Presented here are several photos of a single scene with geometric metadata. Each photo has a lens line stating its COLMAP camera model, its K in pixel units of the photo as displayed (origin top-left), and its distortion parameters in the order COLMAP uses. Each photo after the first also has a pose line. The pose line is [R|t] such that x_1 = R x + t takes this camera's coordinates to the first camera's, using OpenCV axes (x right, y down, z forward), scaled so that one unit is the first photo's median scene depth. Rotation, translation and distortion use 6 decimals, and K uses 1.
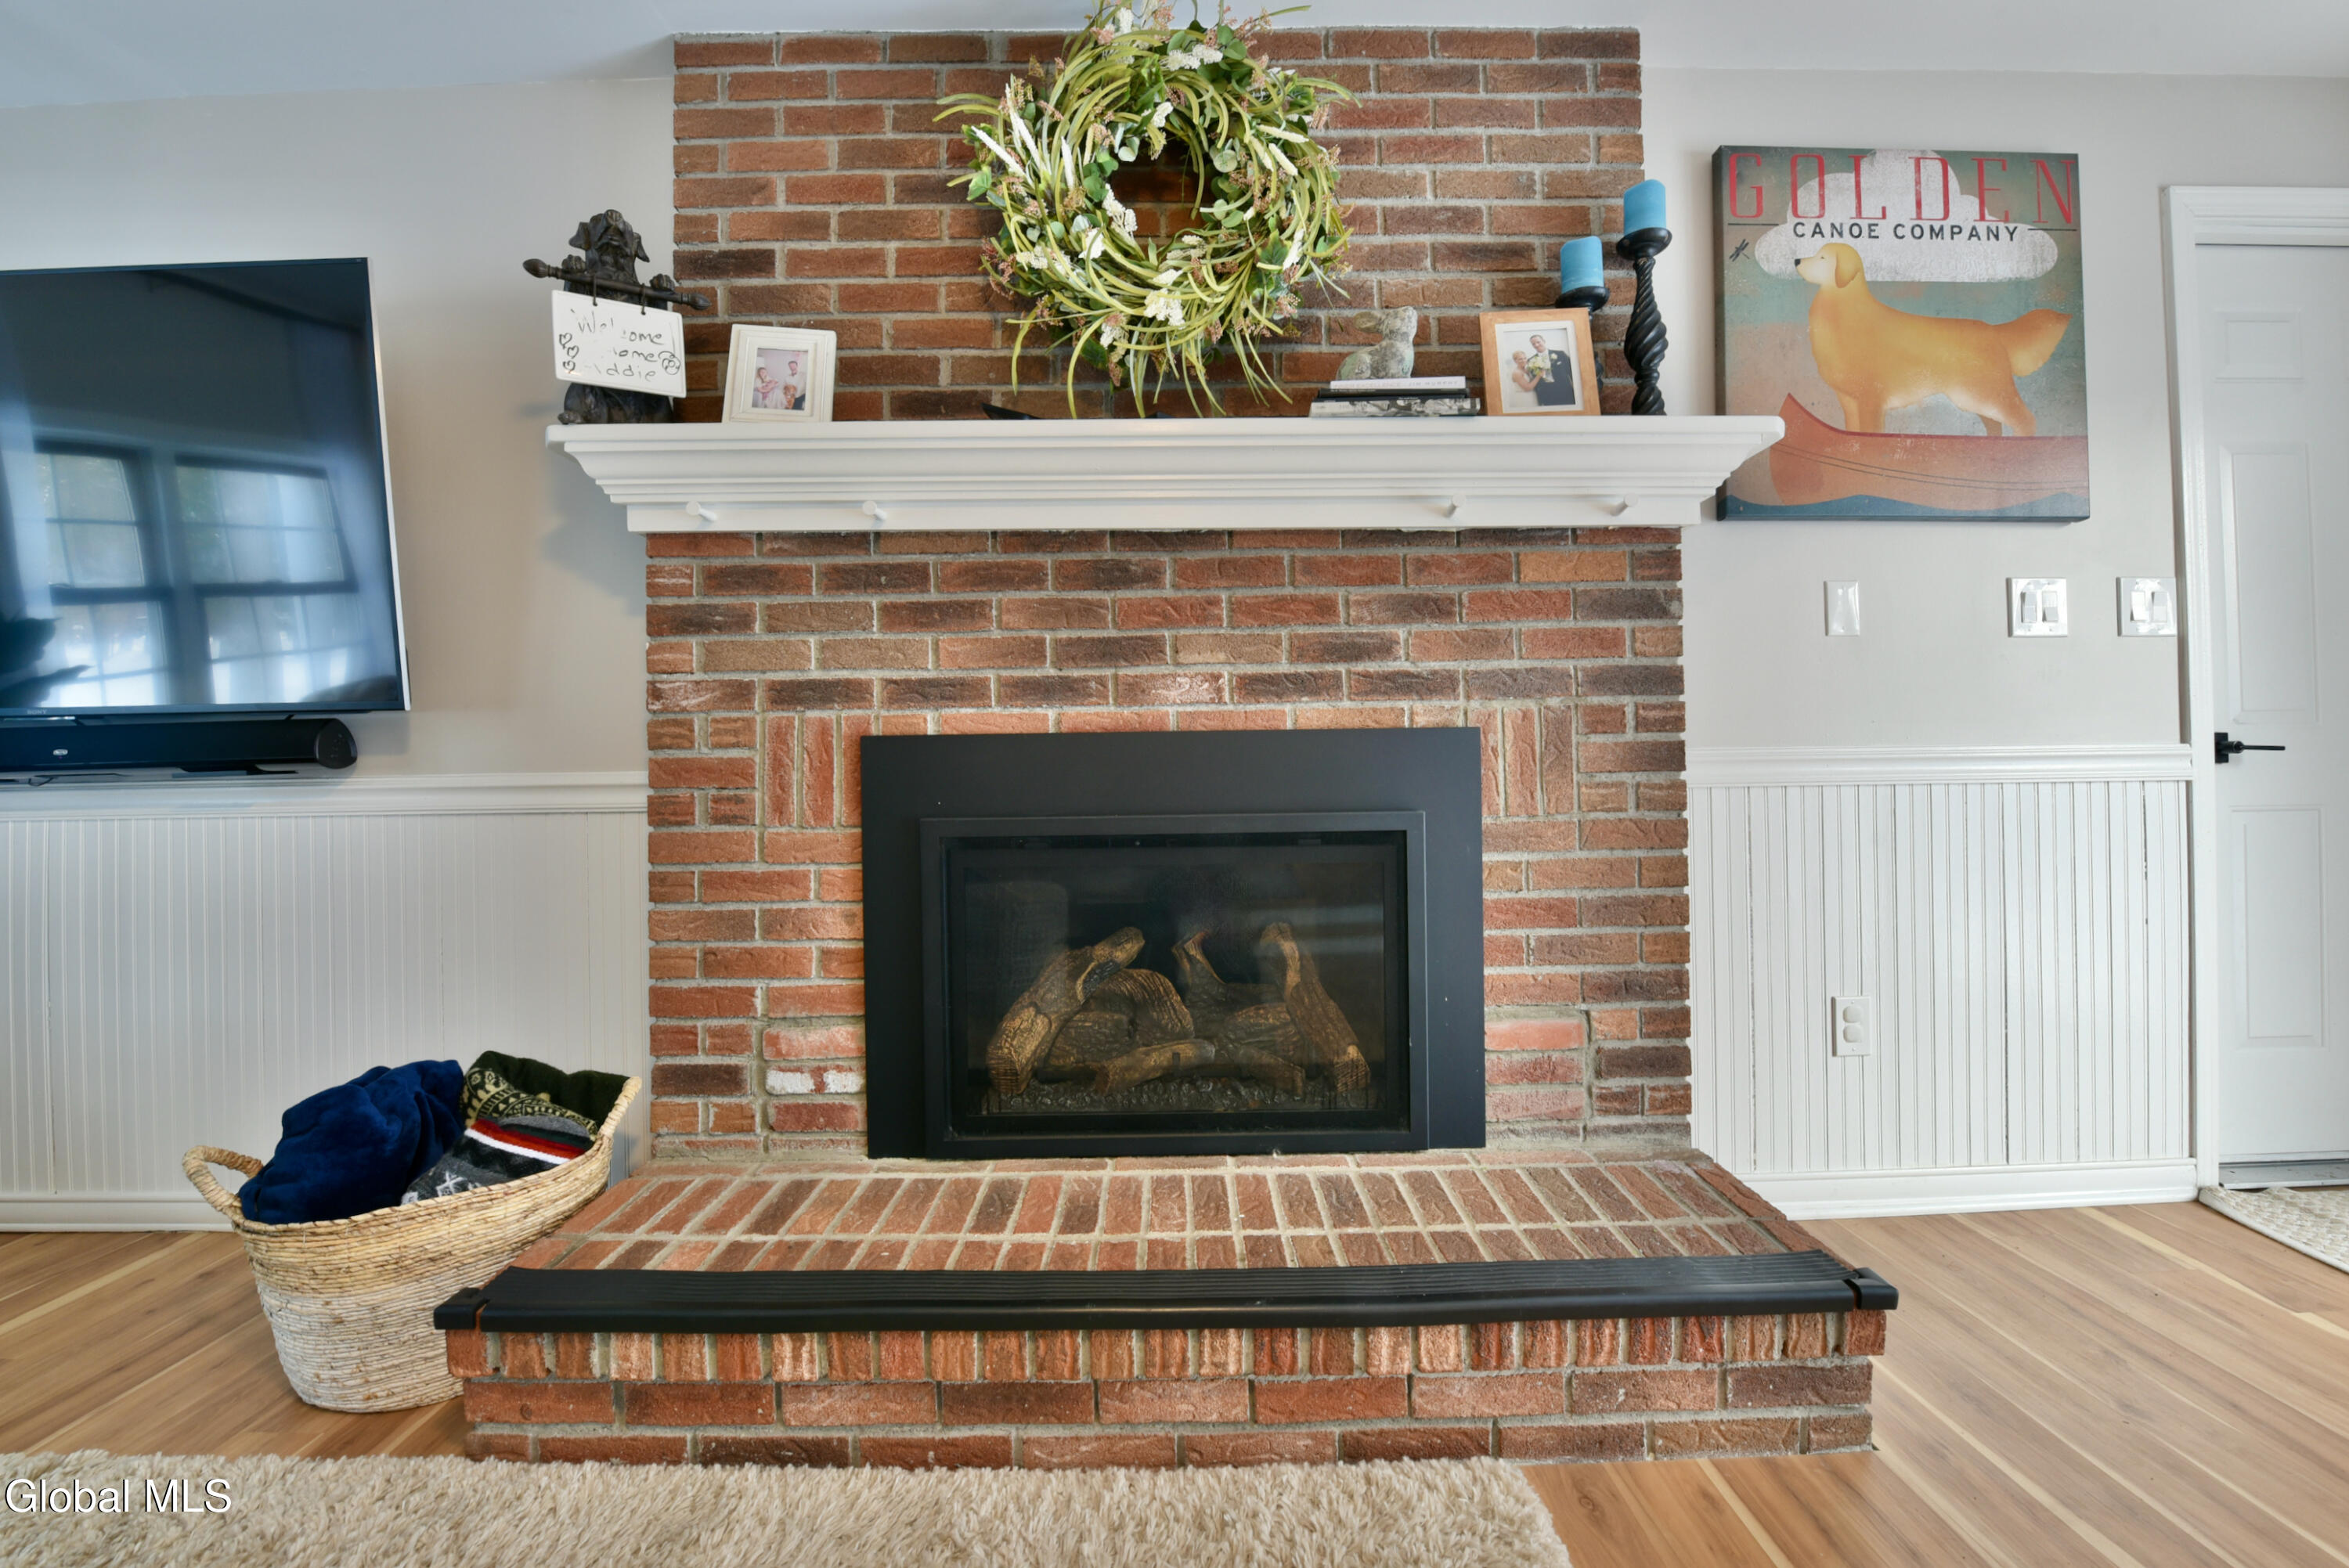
lens RADIAL K [[966.7, 0, 1185.7], [0, 966.7, 784.2], [0, 0, 1]] dist [-0.012683, -0.005022]
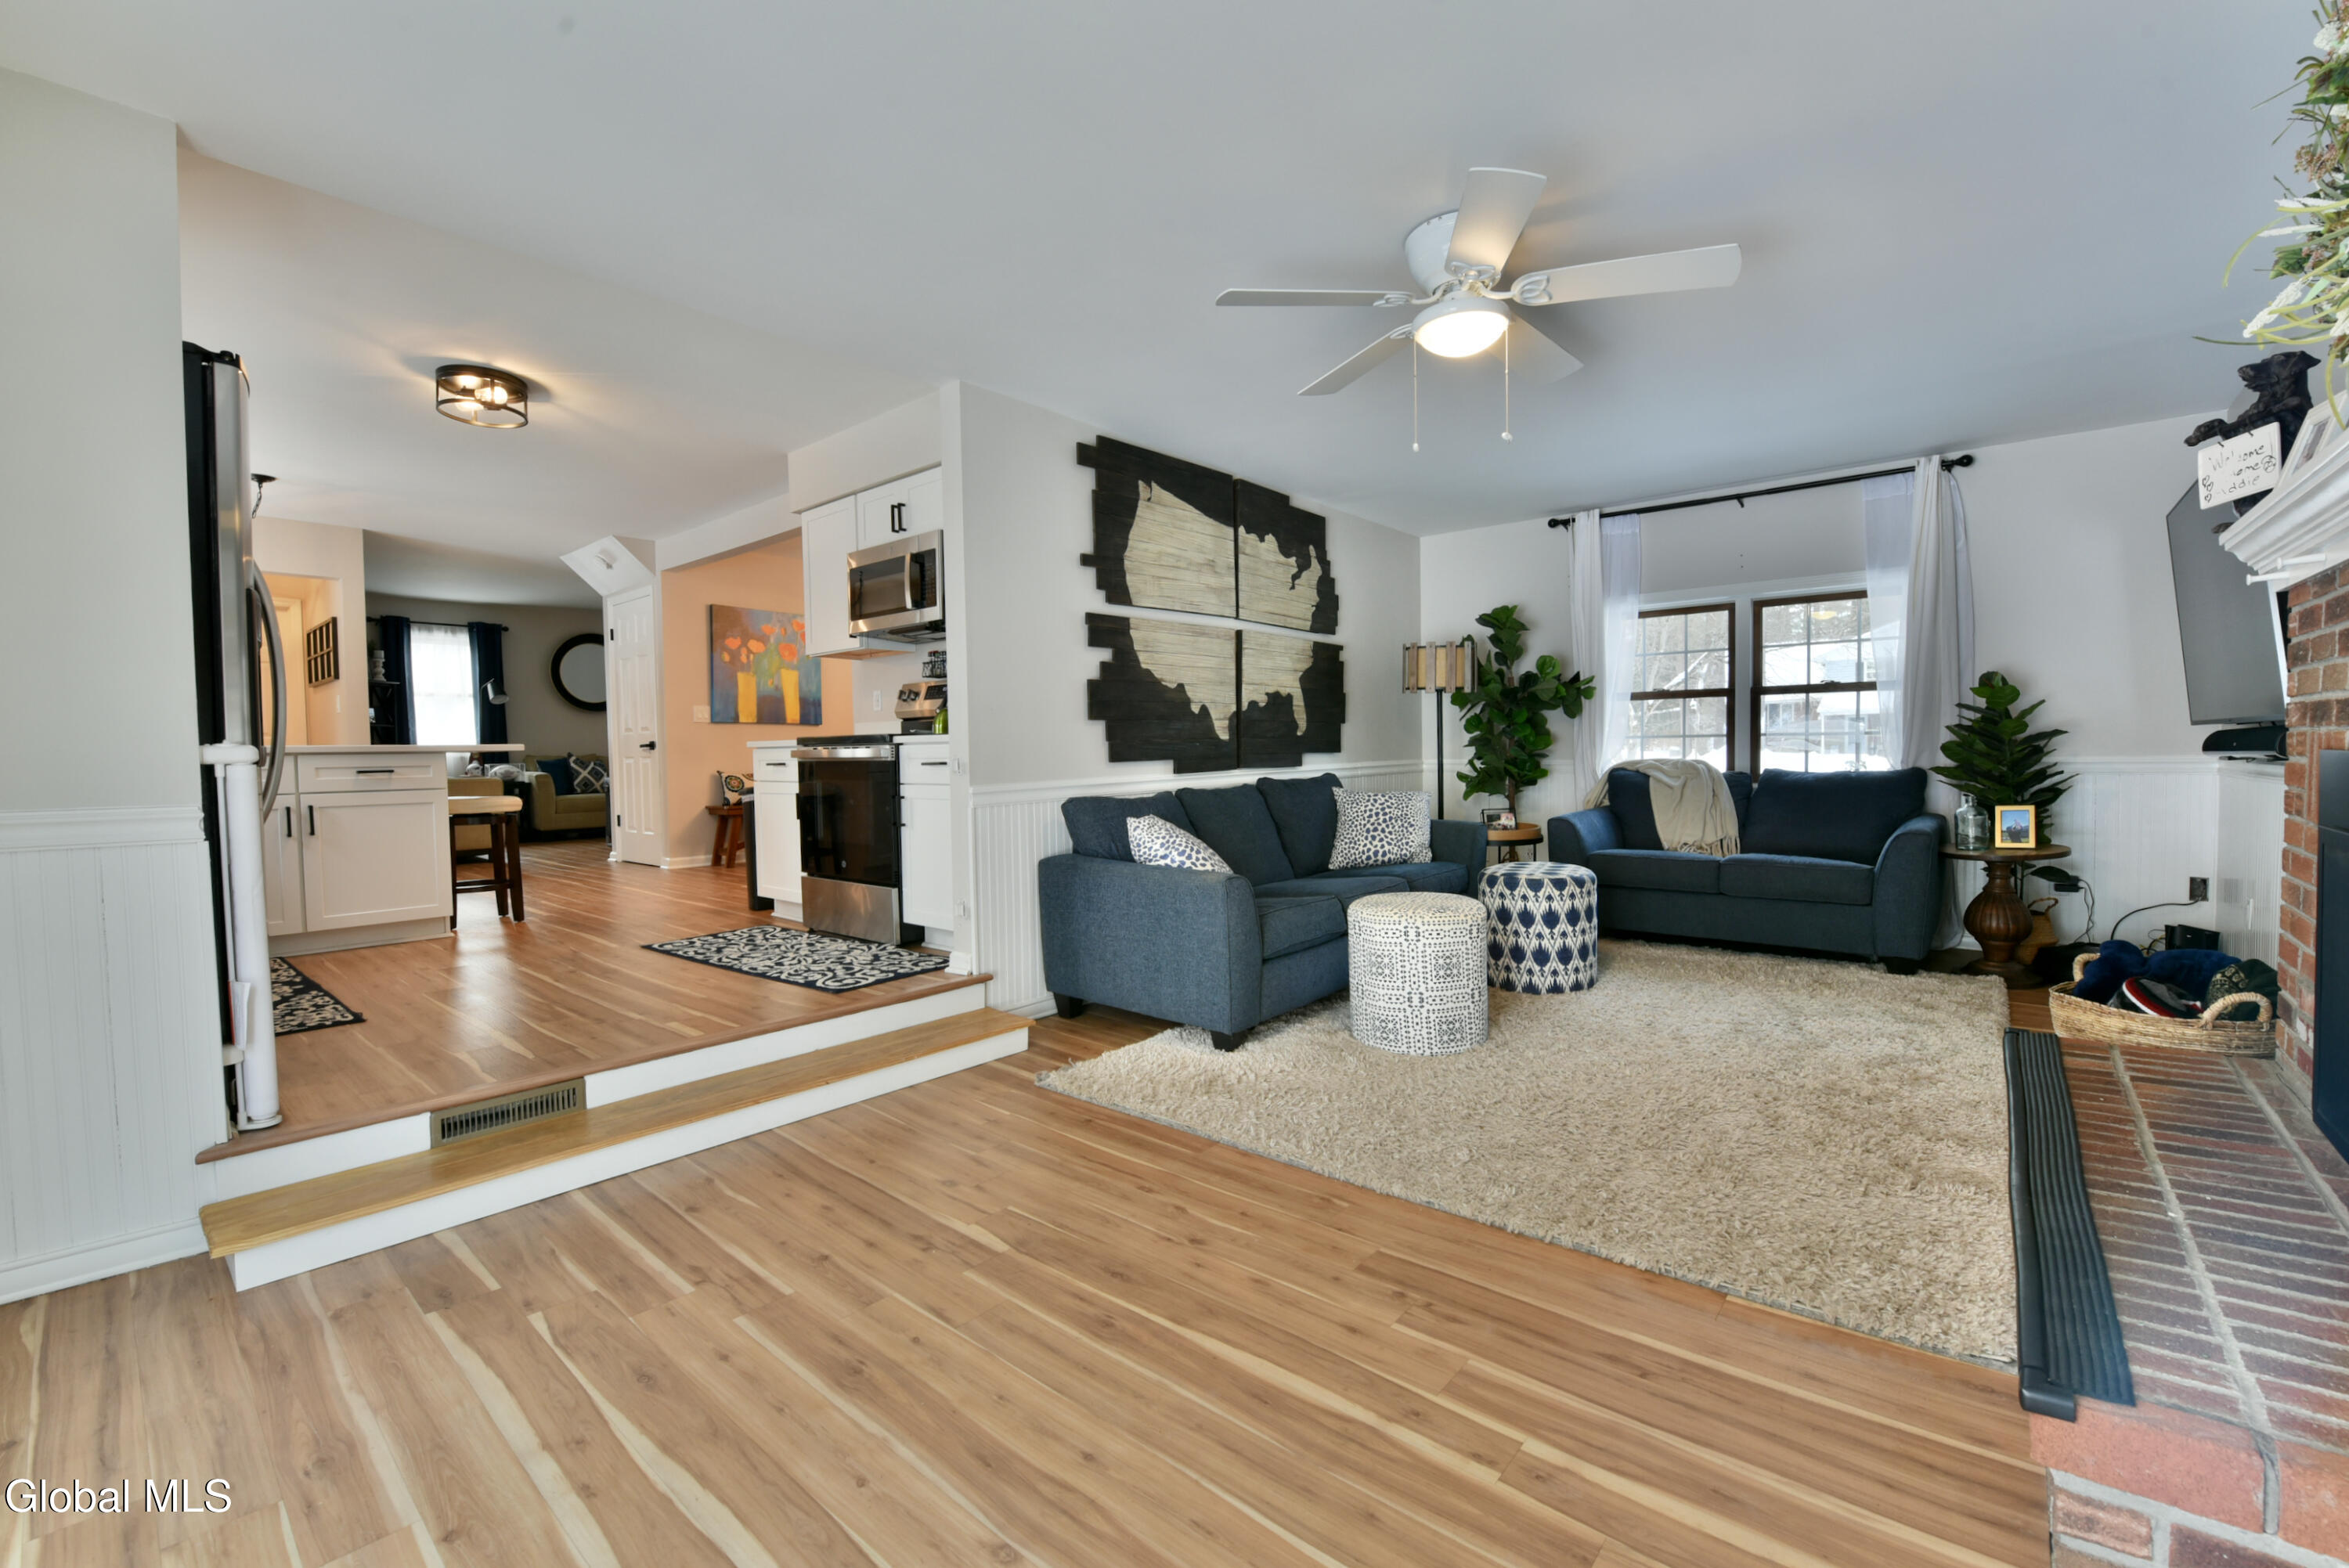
lens RADIAL K [[966.7, 0, 1185.7], [0, 966.7, 784.2], [0, 0, 1]] dist [-0.012683, -0.005022]
pose [[-0.646062, 0.053592, -0.761401, 1.389163], [0.032735, 0.998560, 0.042508, -0.100043], [0.762582, 0.002538, -0.646886, 0.680813]]
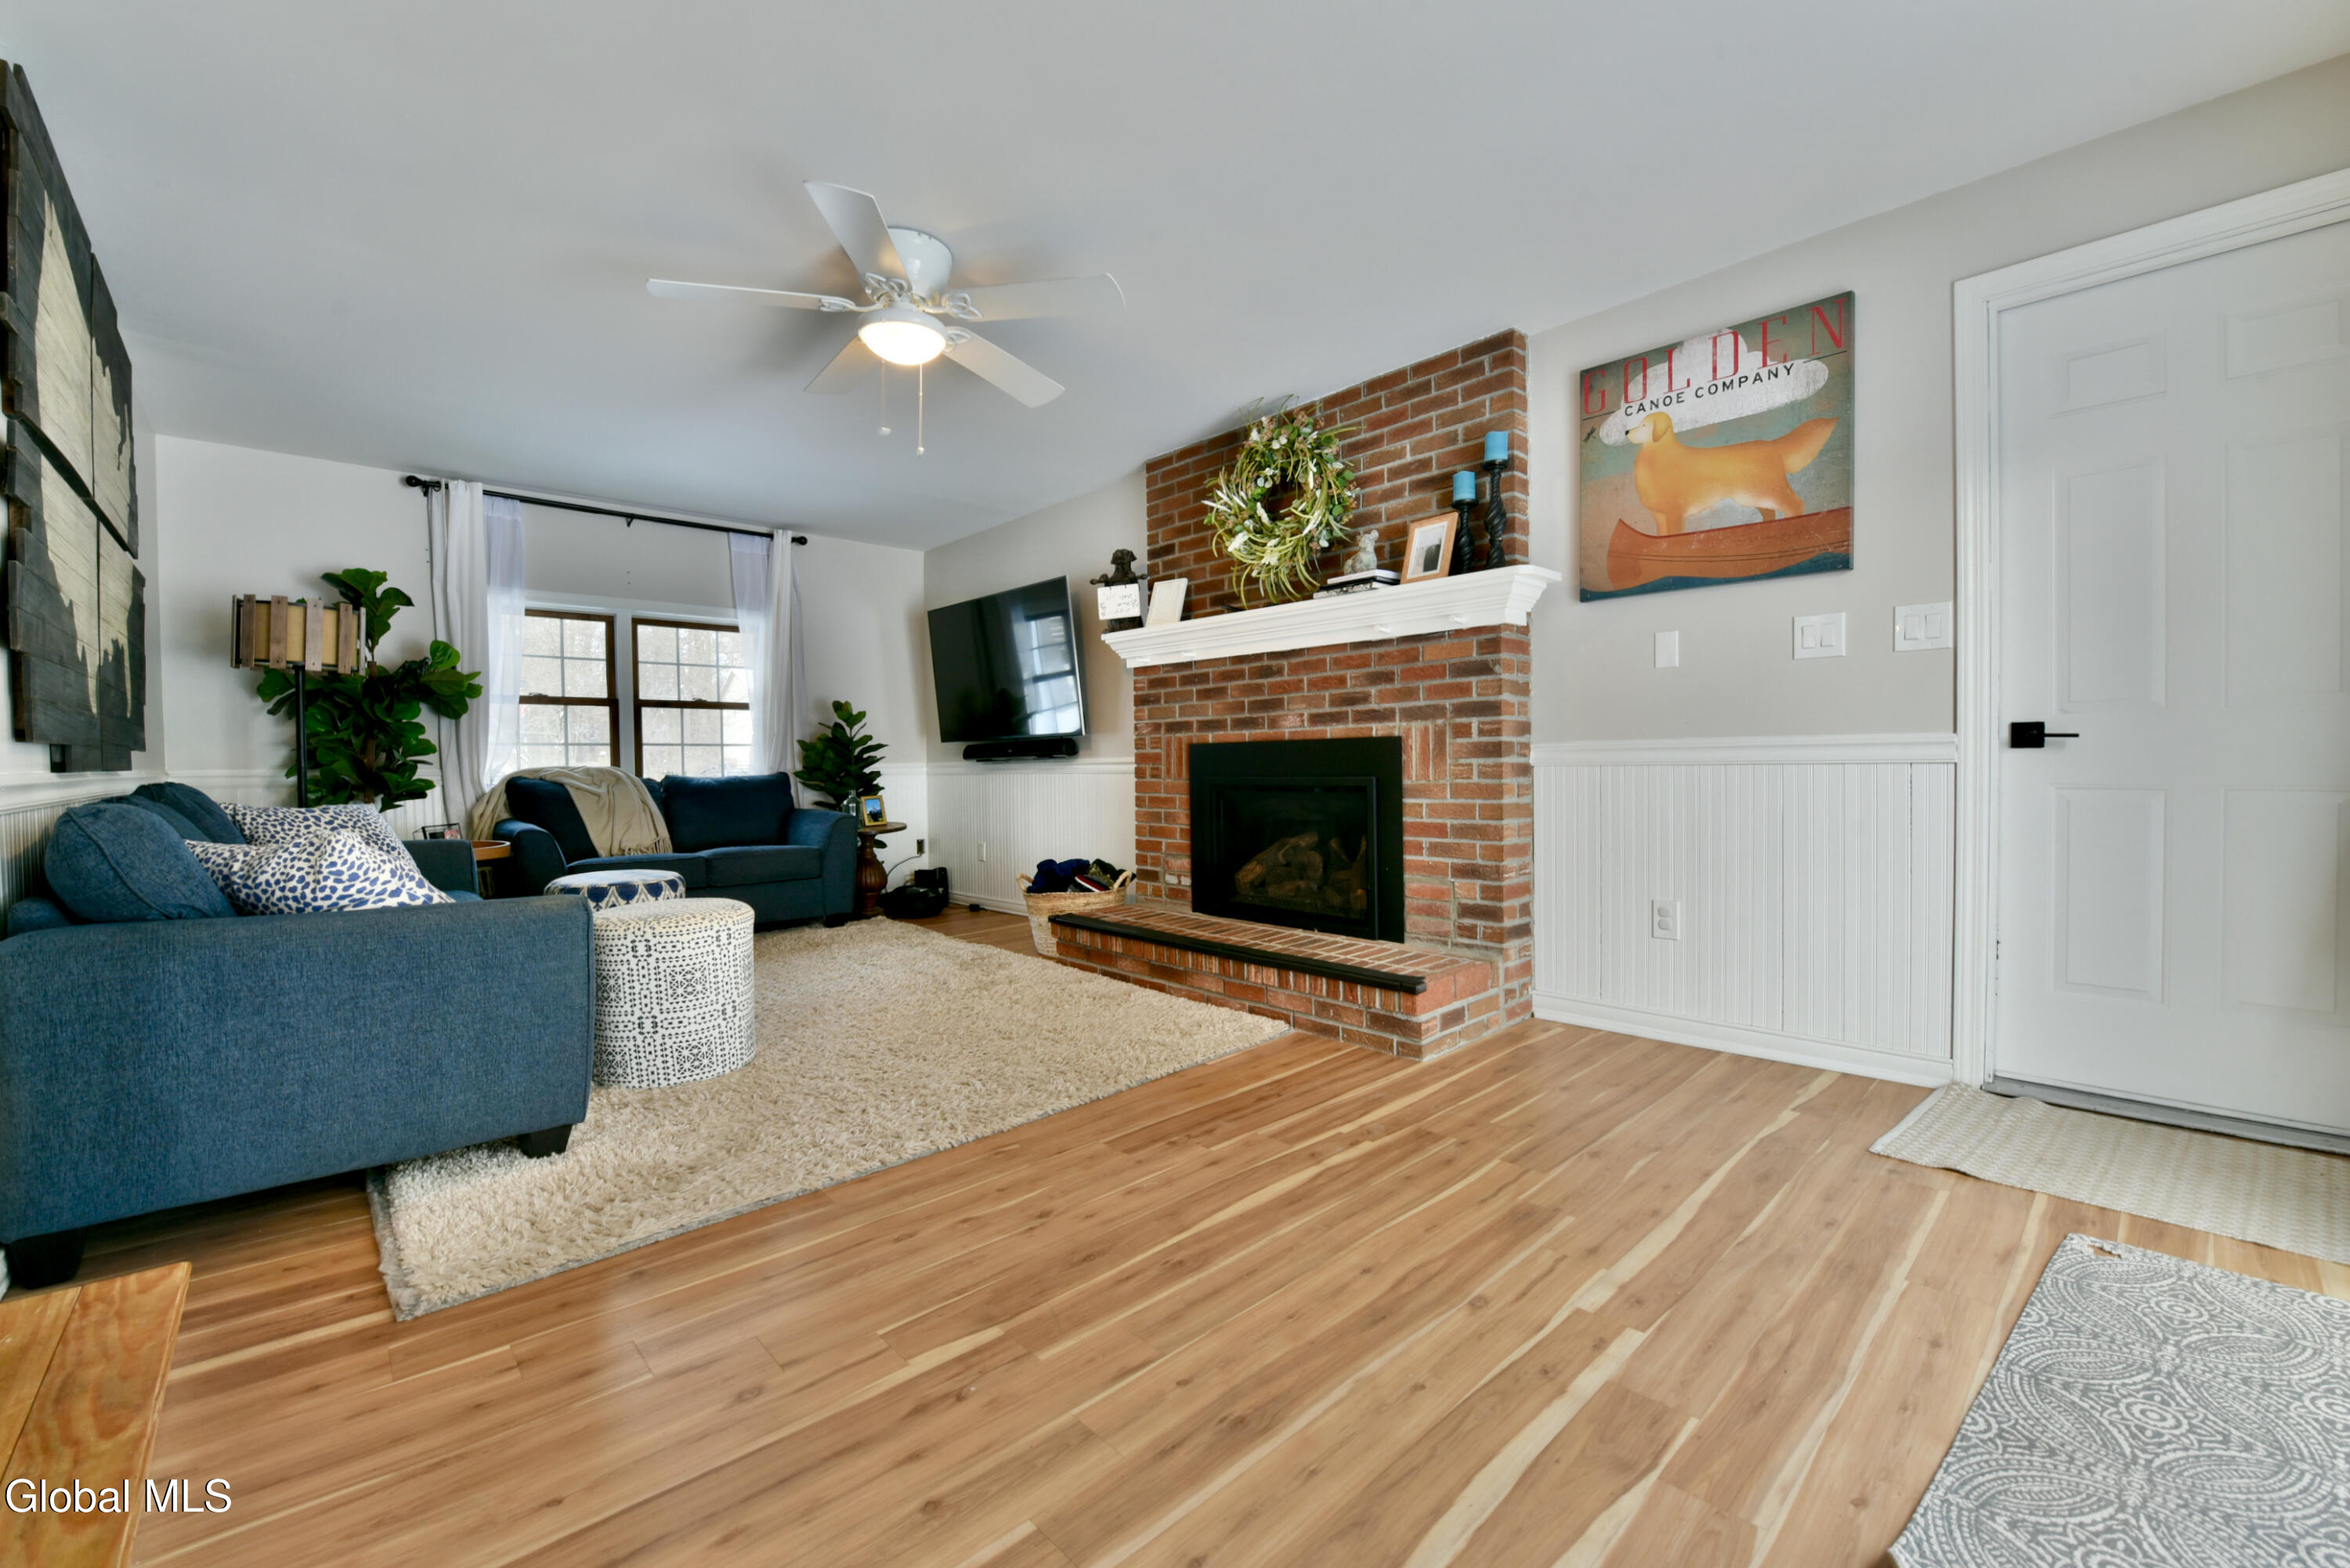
lens RADIAL K [[942.5, 0, 1175.0], [0, 942.5, 784.0], [0, 0, 1]] dist [-0.011993, -0.004092]
pose [[0.678507, 0.020601, -0.734305, 1.417905], [0.010292, 0.999242, 0.037544, -0.037188], [0.734522, -0.033031, 0.677781, -0.678452]]
